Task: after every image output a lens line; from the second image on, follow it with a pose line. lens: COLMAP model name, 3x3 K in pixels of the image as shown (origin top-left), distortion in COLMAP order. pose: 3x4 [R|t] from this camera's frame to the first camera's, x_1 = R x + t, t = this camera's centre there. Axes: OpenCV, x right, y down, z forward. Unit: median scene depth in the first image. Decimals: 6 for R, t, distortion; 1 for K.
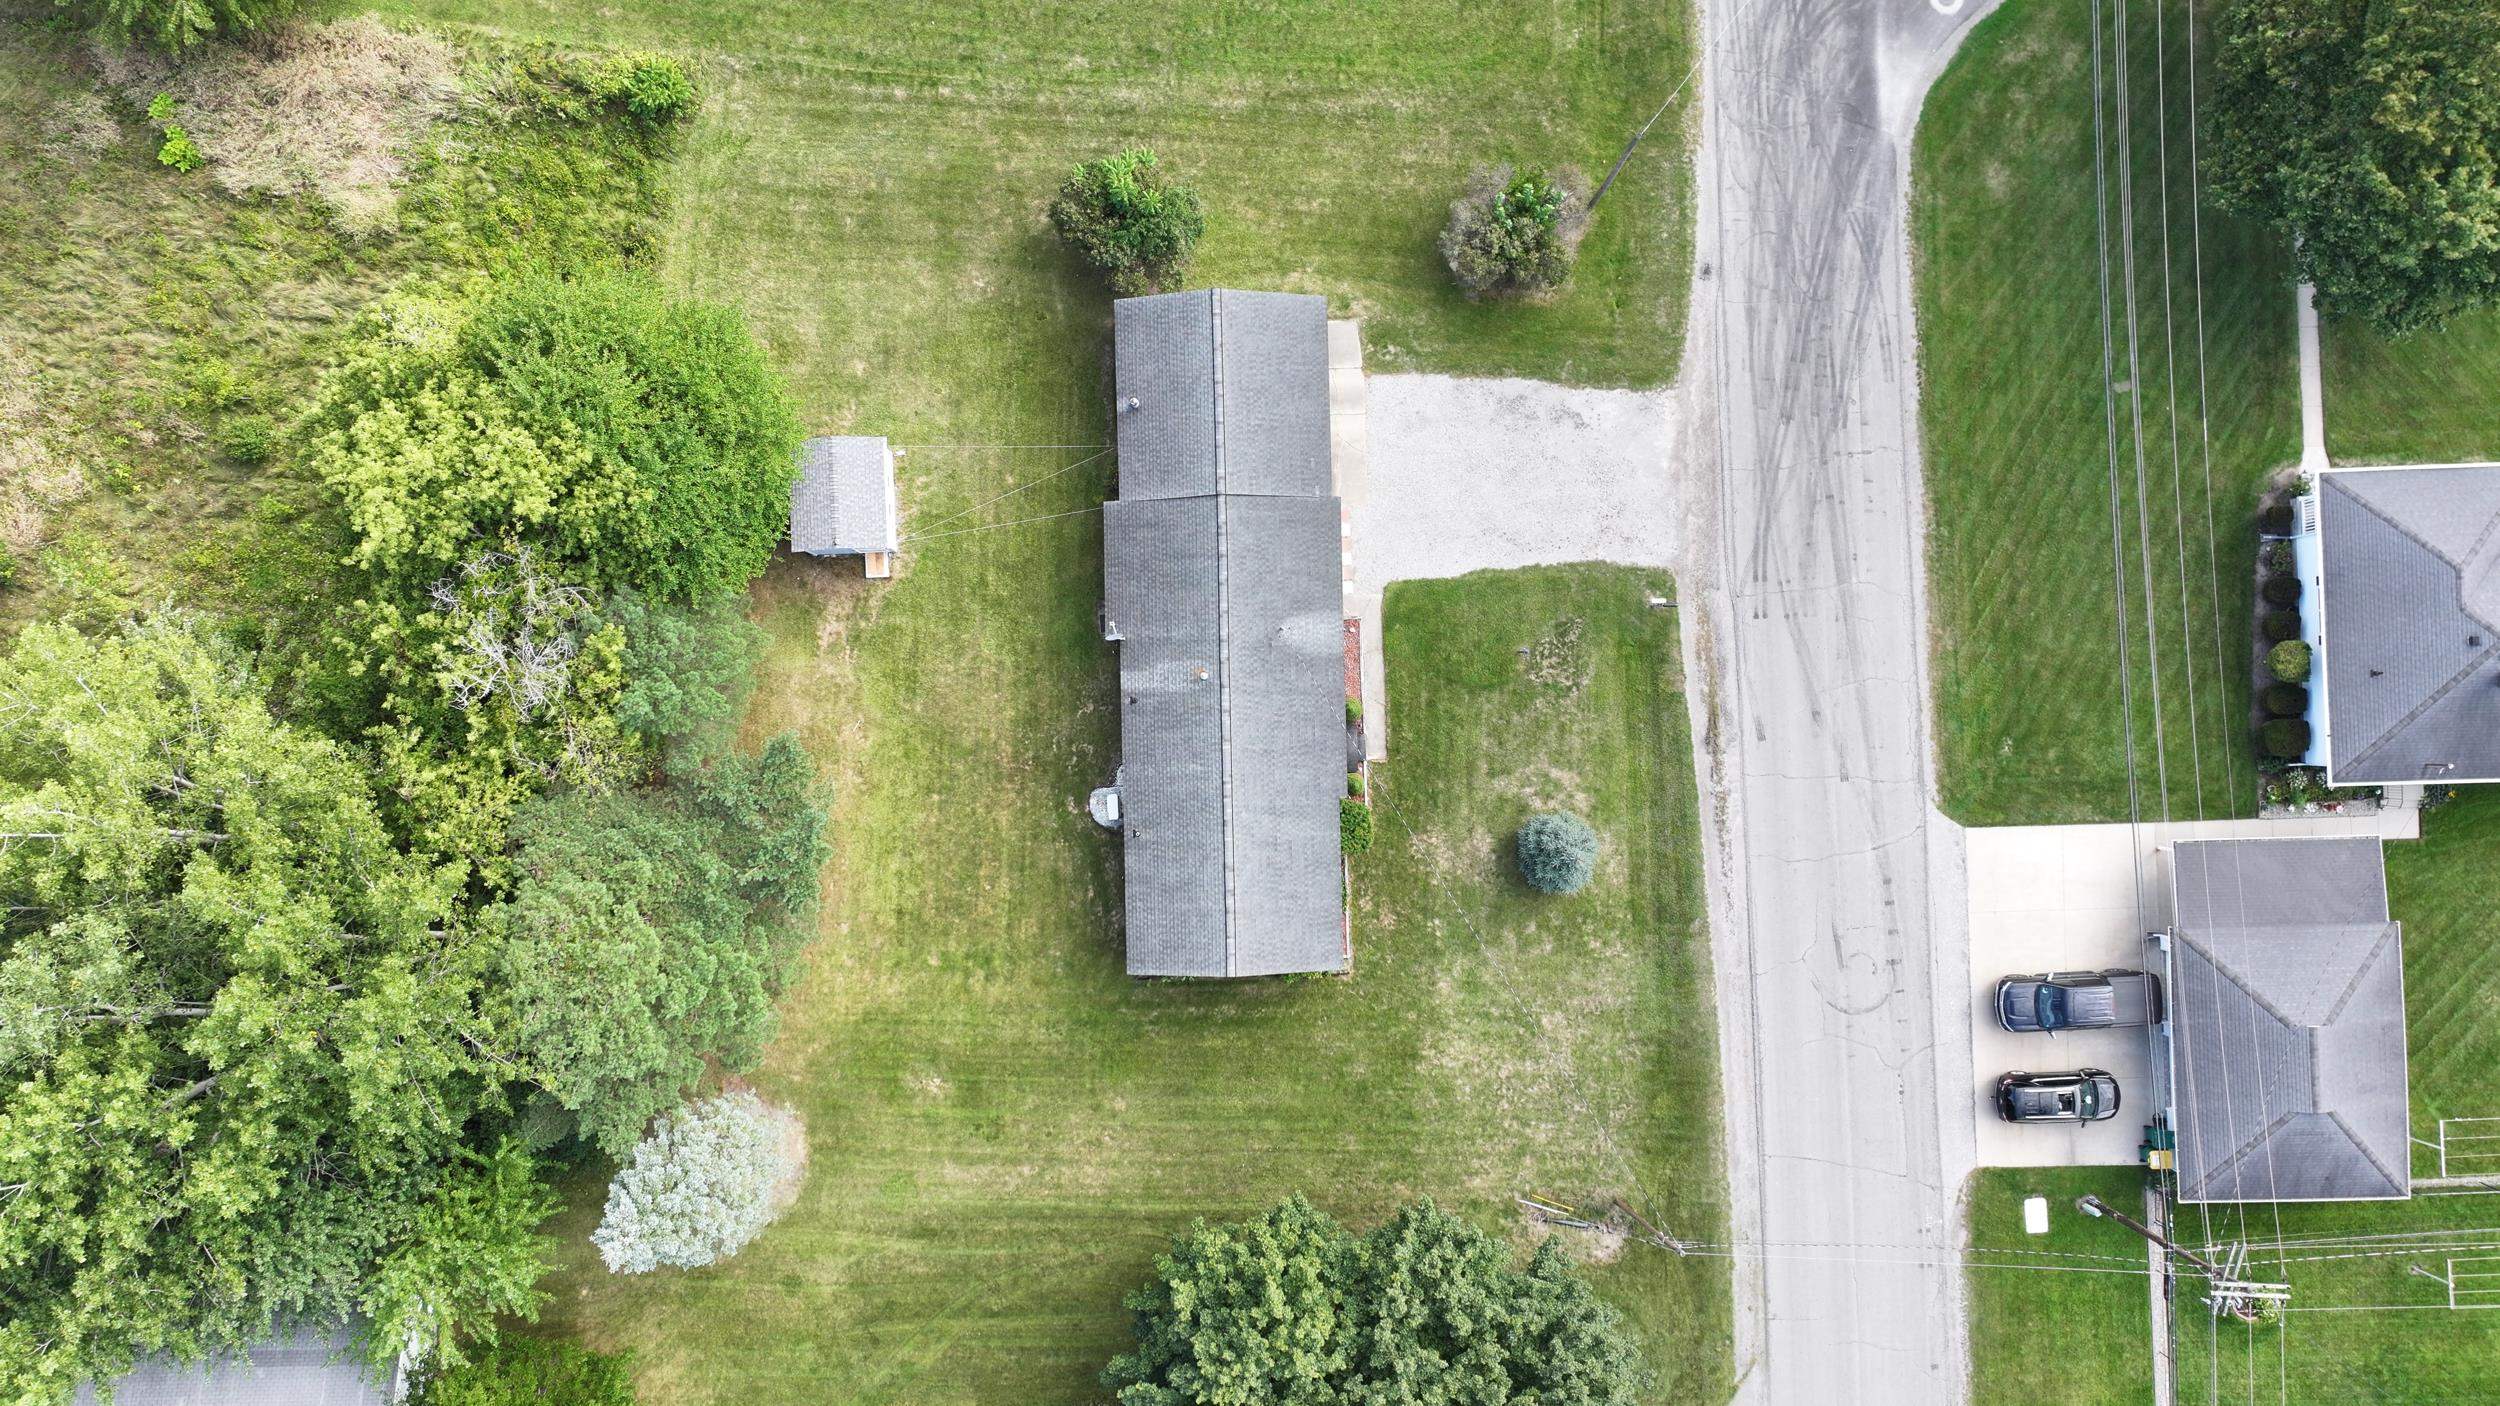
lens RADIAL K [[1749.7, 0, 1251.4], [0, 1749.7, 694.2], [0, 0, 1]] dist [-0.006423, 0.014332]
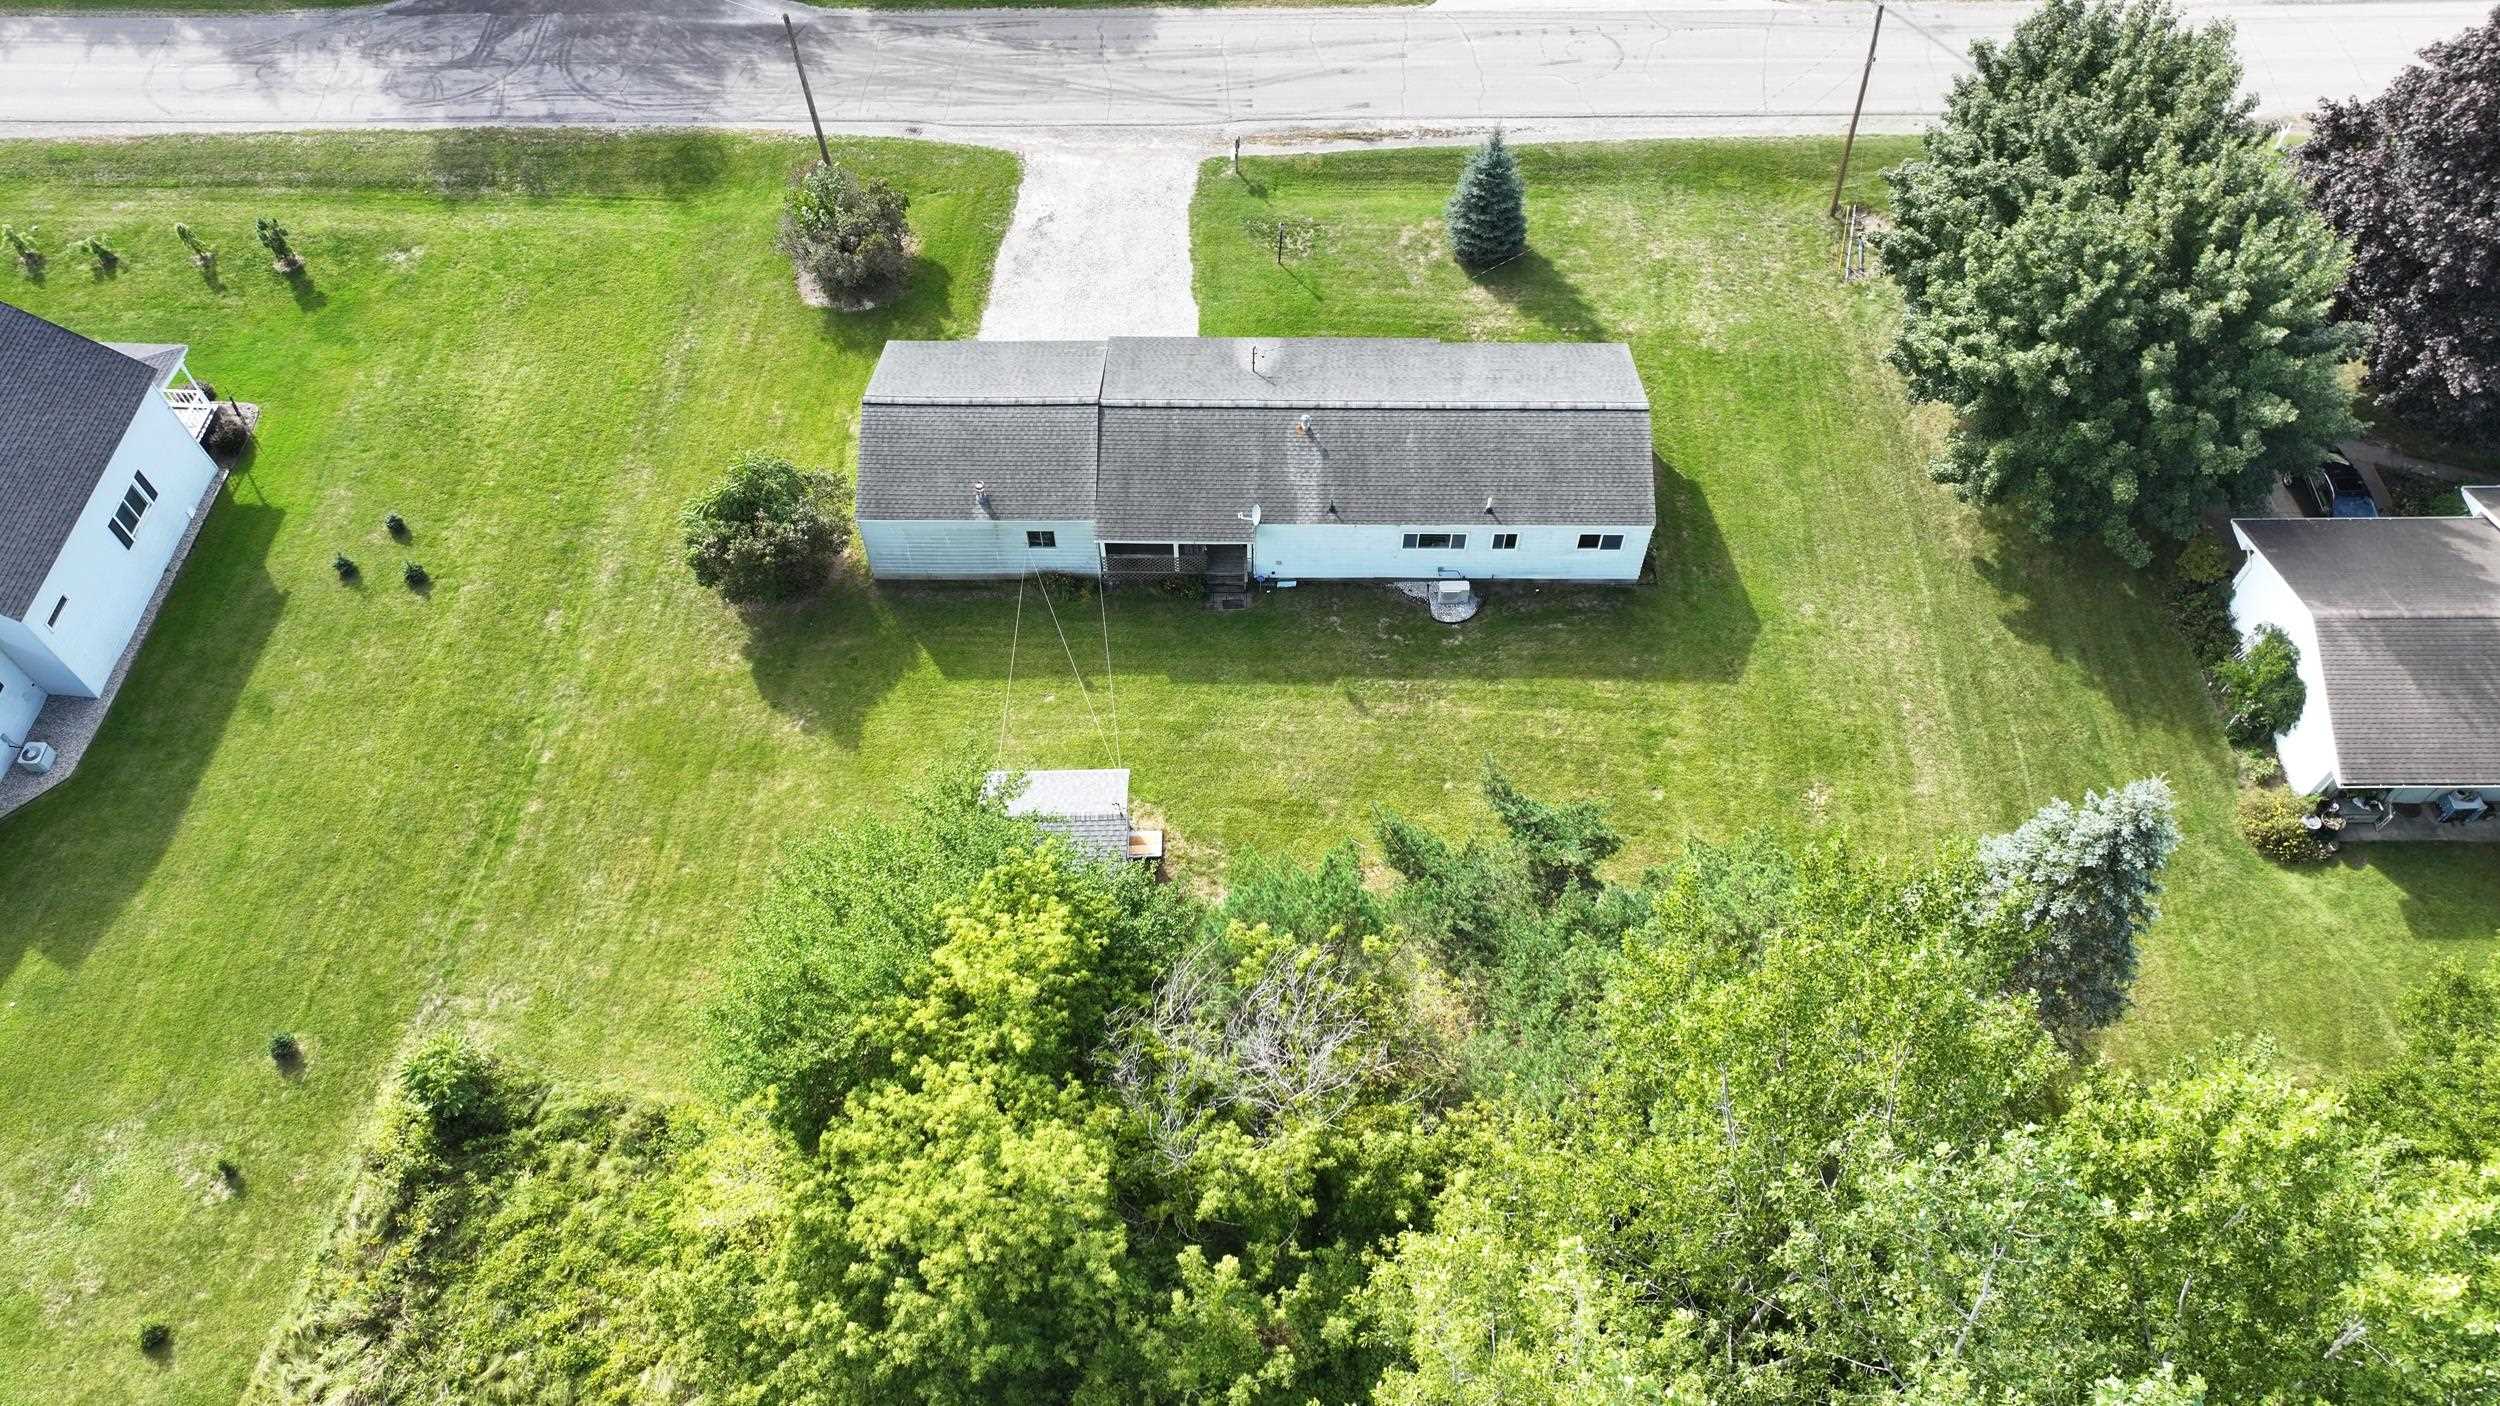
lens RADIAL K [[1749.7, 0, 1247.4], [0, 1749.7, 697.7], [0, 0, 1]] dist [-0.006423, 0.014332]
pose [[0.032725, -0.826849, 0.561472, -0.589118], [0.999327, 0.036368, -0.004687, -0.028406], [-0.016544, 0.561248, 0.827483, 0.334108]]
